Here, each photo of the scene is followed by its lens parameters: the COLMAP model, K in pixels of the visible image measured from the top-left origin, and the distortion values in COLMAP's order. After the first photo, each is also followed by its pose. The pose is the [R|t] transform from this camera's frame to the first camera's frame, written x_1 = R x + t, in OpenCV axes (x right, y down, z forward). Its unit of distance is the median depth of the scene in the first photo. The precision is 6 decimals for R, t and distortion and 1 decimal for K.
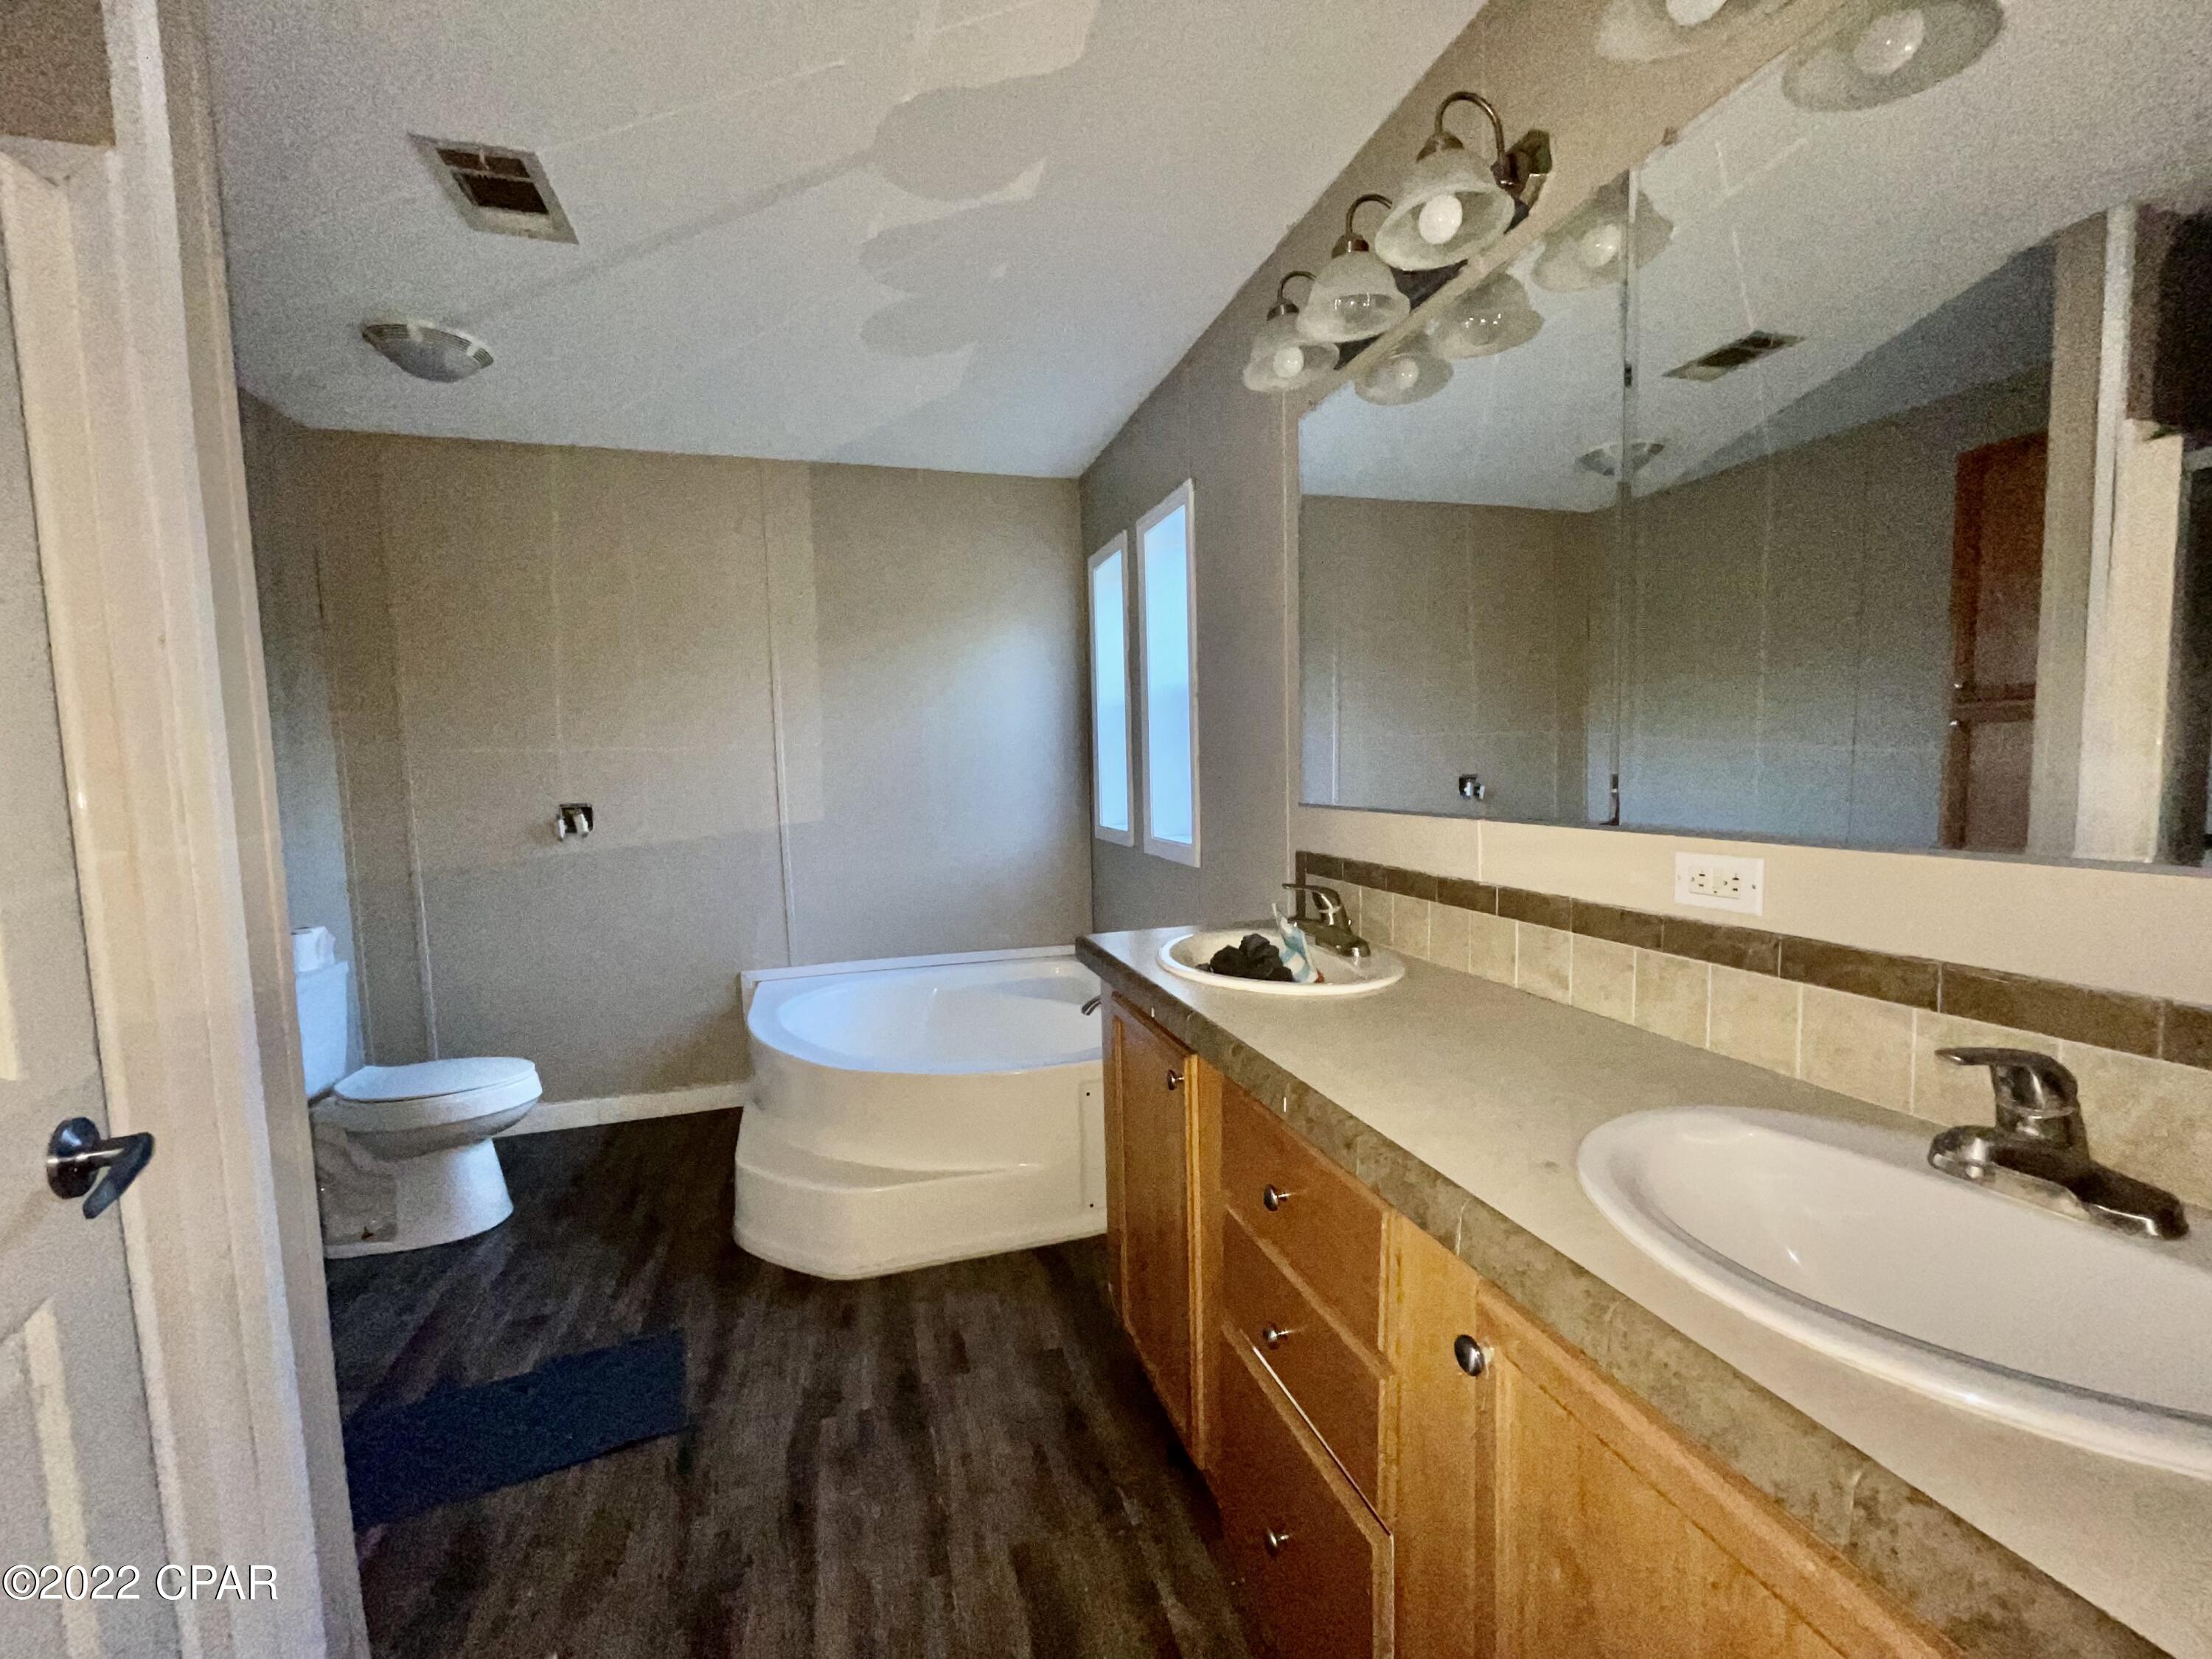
lens RADIAL K [[896.3, 0, 1101.8], [0, 896.3, 835.0], [0, 0, 1]] dist [0.000421, -0.000650]
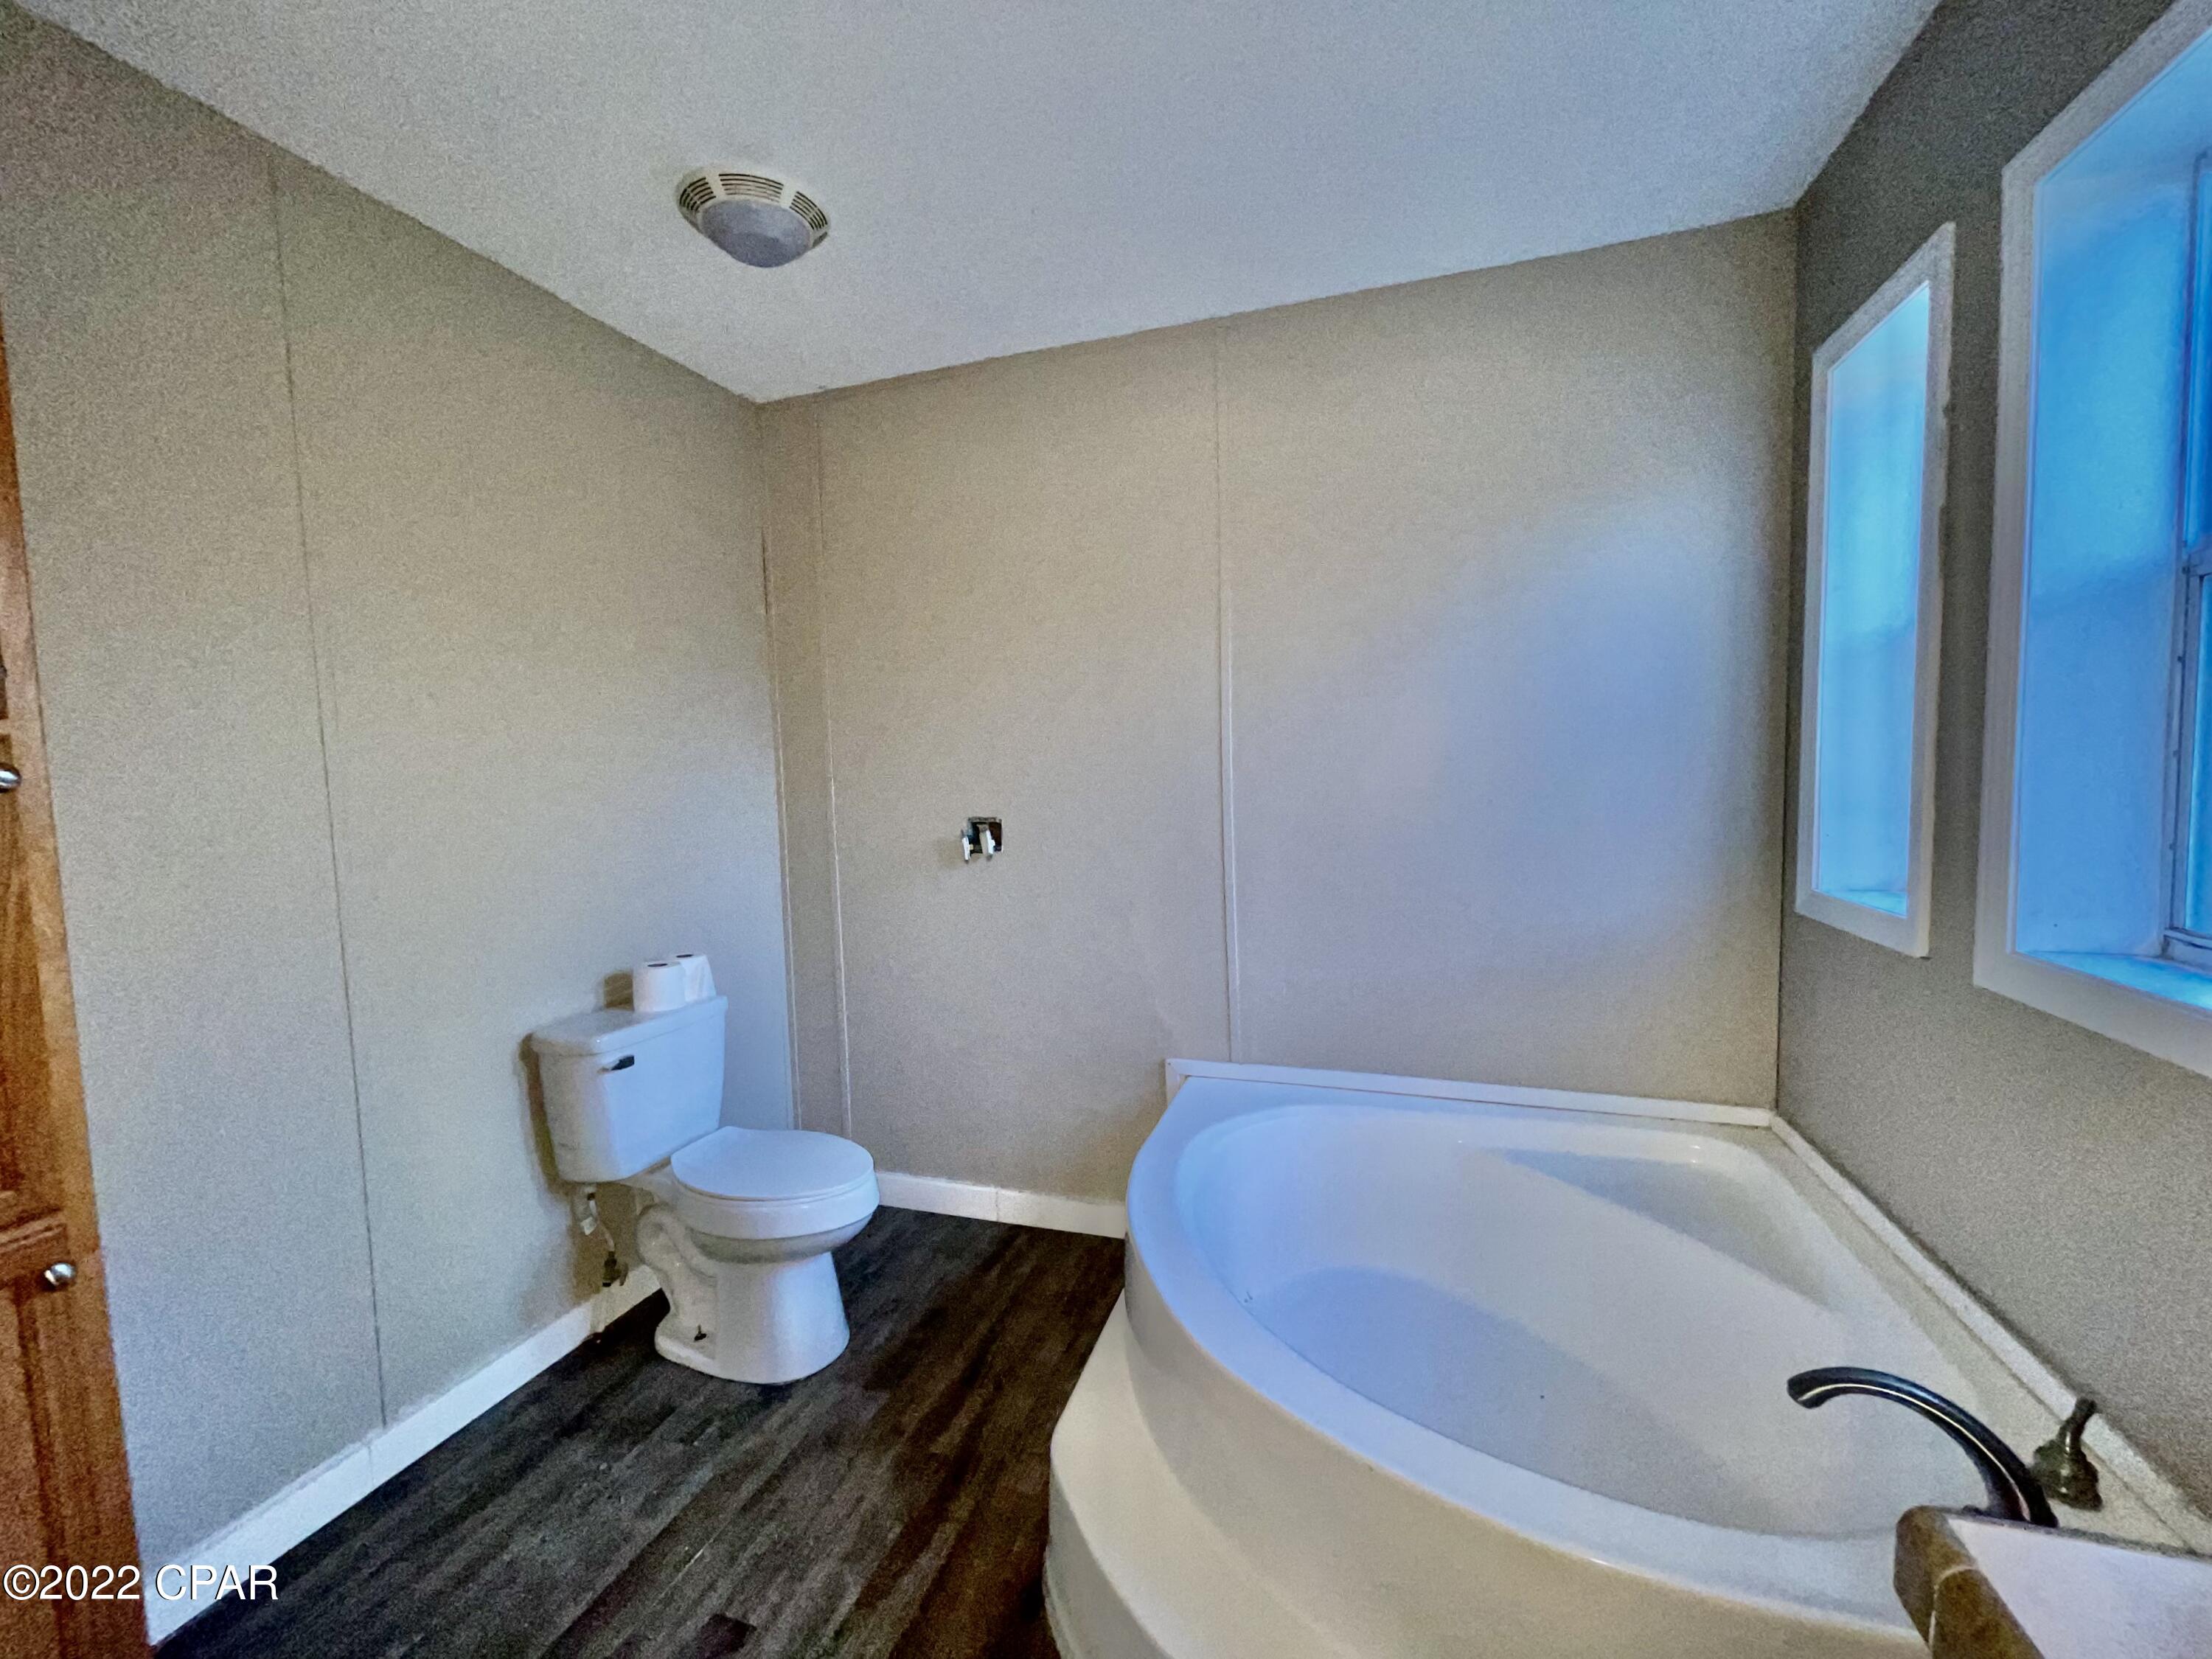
lens RADIAL K [[896.3, 0, 1101.8], [0, 896.3, 835.0], [0, 0, 1]] dist [0.000421, -0.000650]
pose [[0.817744, 0.042417, -0.574017, -0.045083], [-0.041245, 0.999035, 0.015066, -0.036544], [0.574102, 0.011355, 0.818705, 0.415607]]
